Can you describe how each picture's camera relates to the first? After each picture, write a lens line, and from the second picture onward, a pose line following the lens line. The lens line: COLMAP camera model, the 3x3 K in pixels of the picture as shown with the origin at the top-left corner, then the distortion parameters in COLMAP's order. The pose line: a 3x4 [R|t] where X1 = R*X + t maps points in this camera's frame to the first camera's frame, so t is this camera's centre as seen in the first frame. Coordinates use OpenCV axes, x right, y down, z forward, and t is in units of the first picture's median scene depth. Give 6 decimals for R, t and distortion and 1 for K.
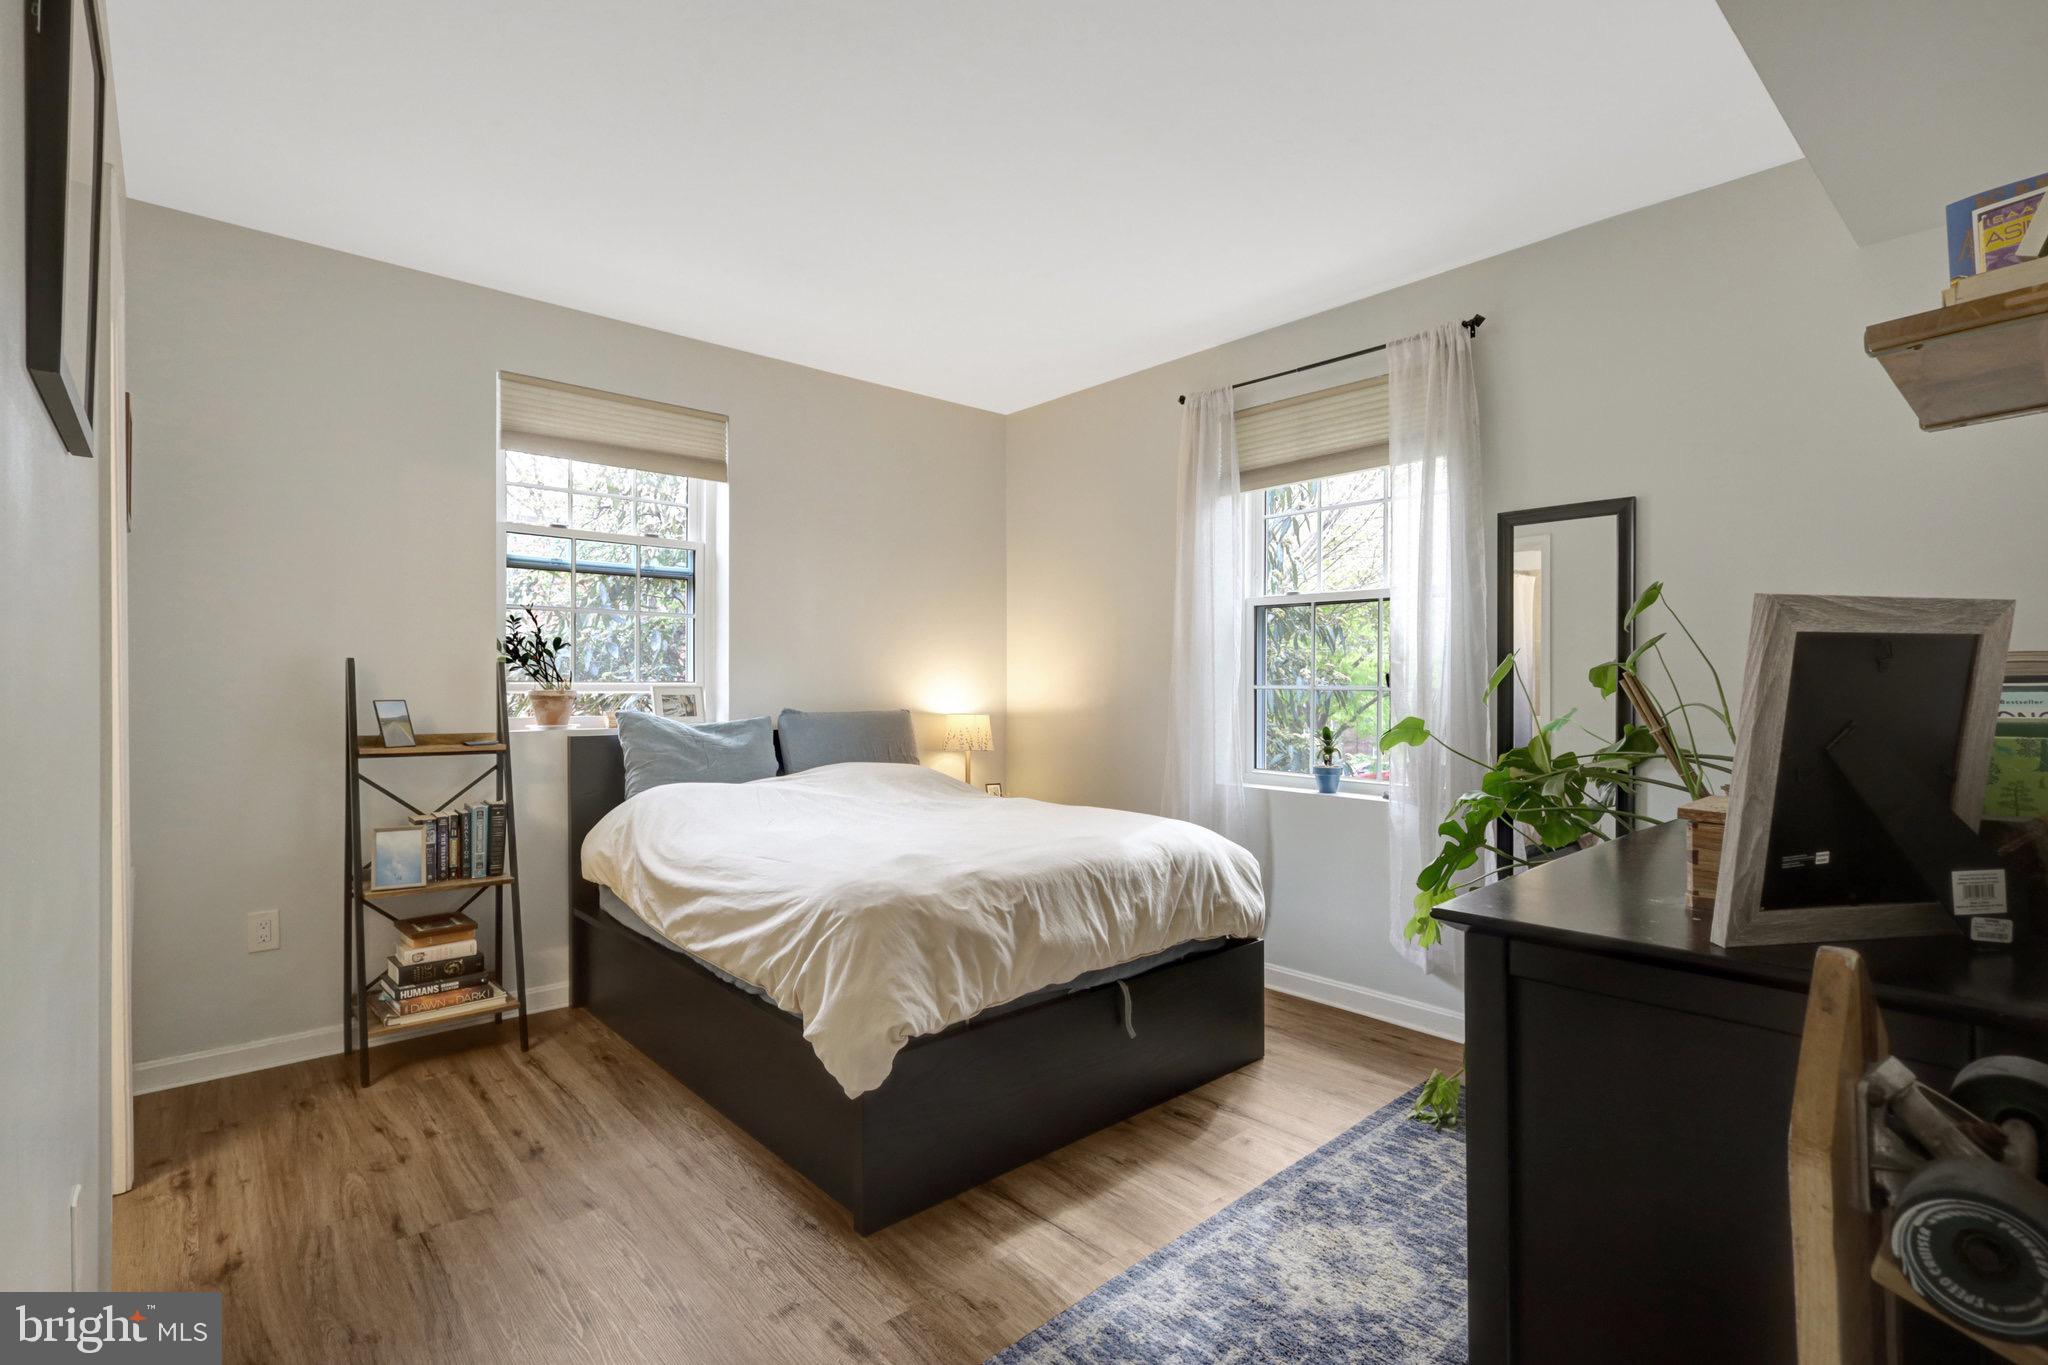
lens RADIAL K [[970.5, 0, 1037.7], [0, 970.5, 675.1], [0, 0, 1]] dist [-0.000565, -0.000038]
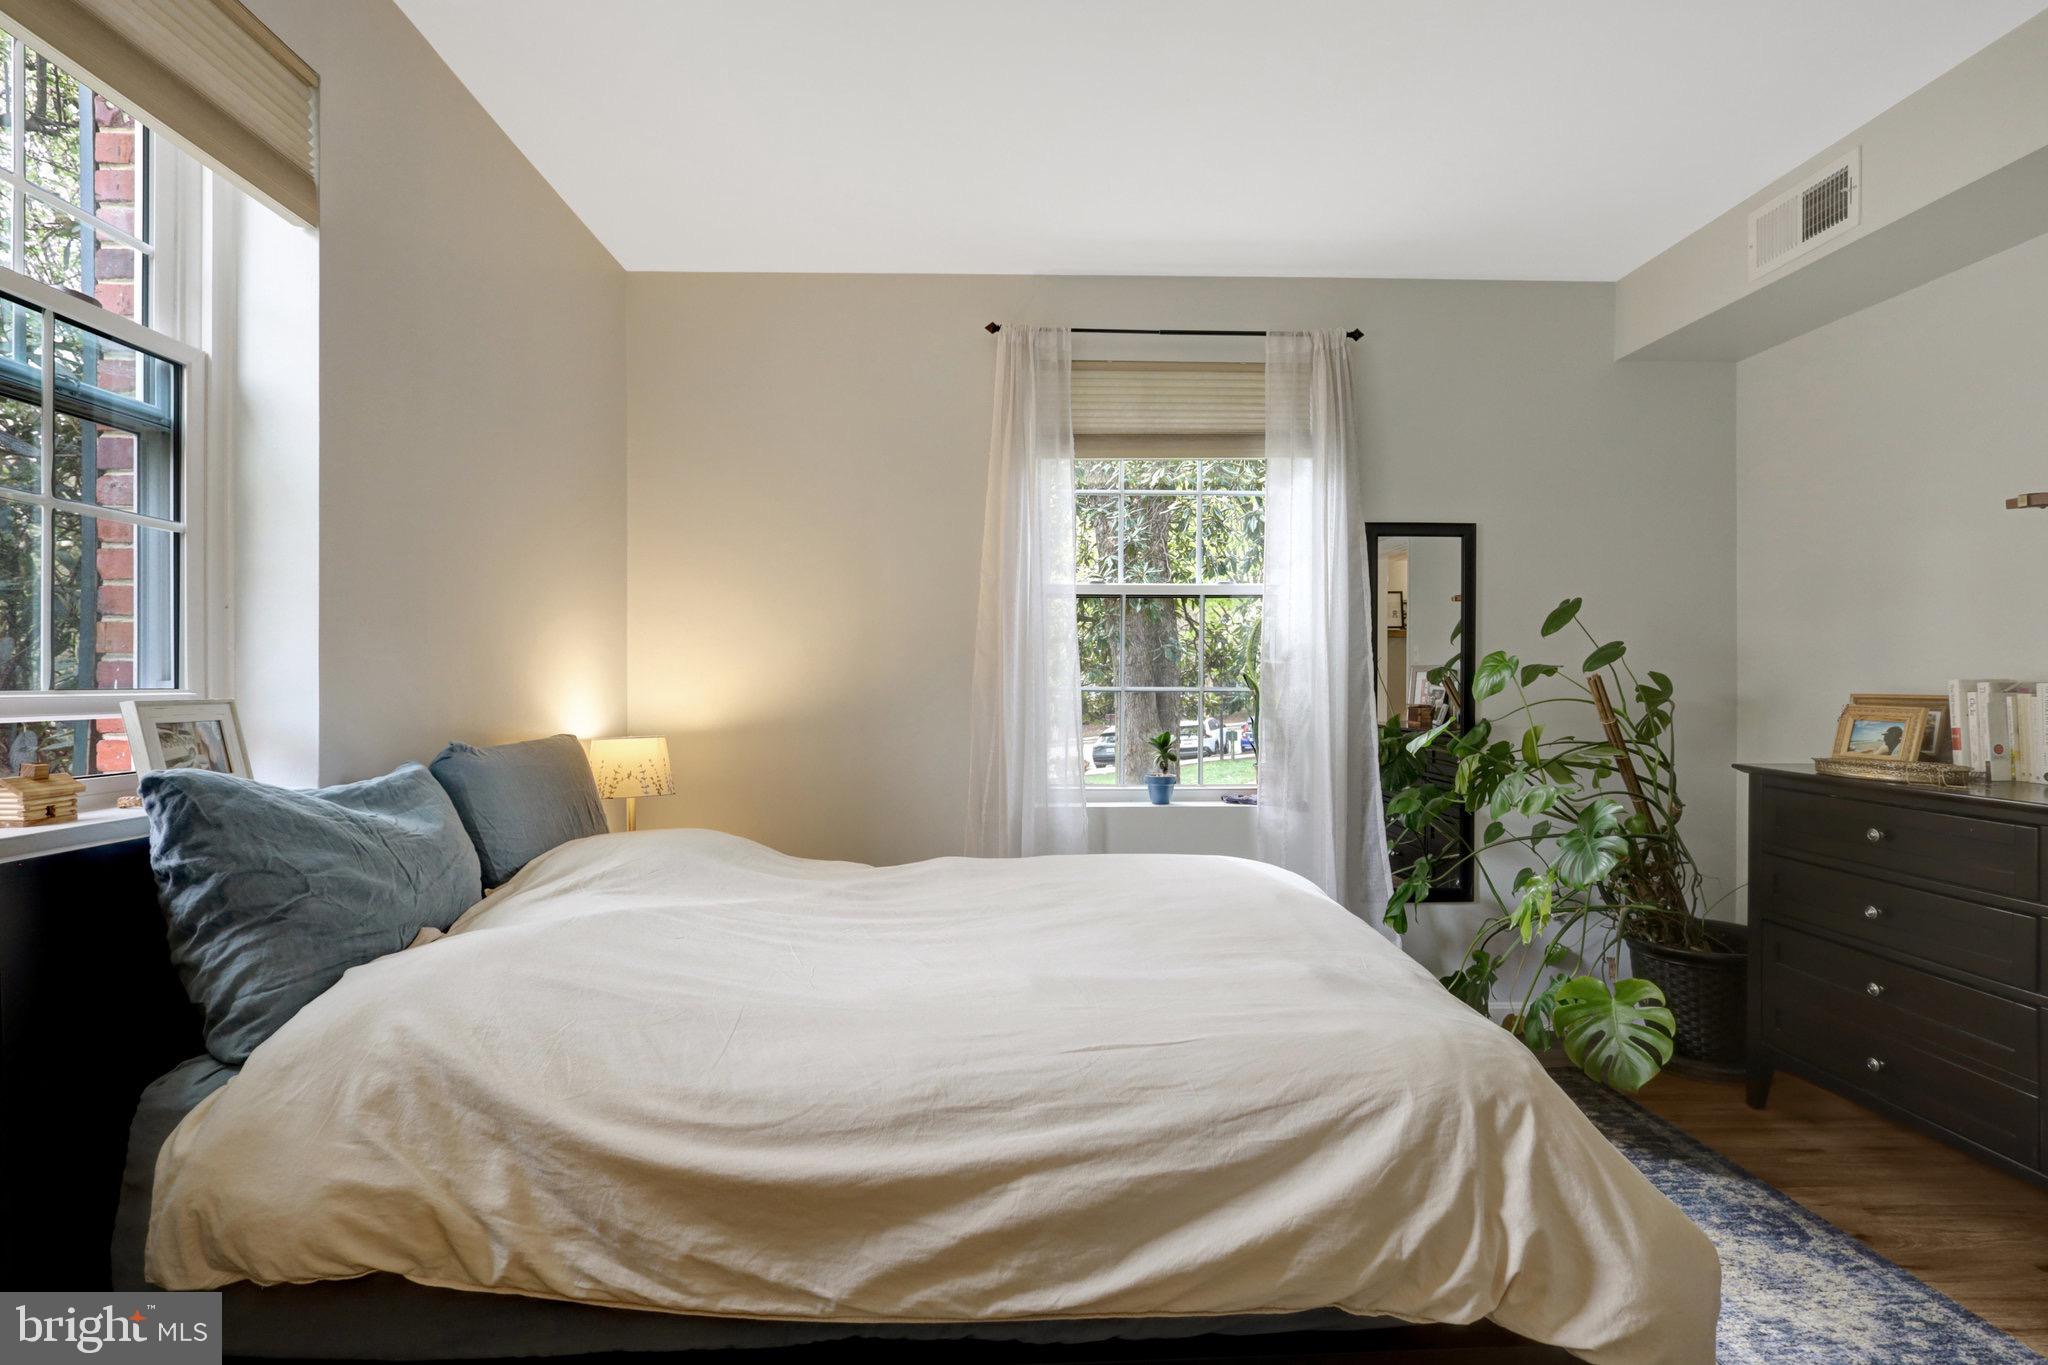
lens RADIAL K [[970.5, 0, 1021.3], [0, 970.5, 681.6], [0, 0, 1]] dist [-0.000565, -0.000038]
pose [[0.638507, -0.003635, 0.769607, -0.549716], [-0.001287, 0.999982, 0.005792, 0.000948], [-0.769615, -0.004689, 0.638491, 0.581900]]
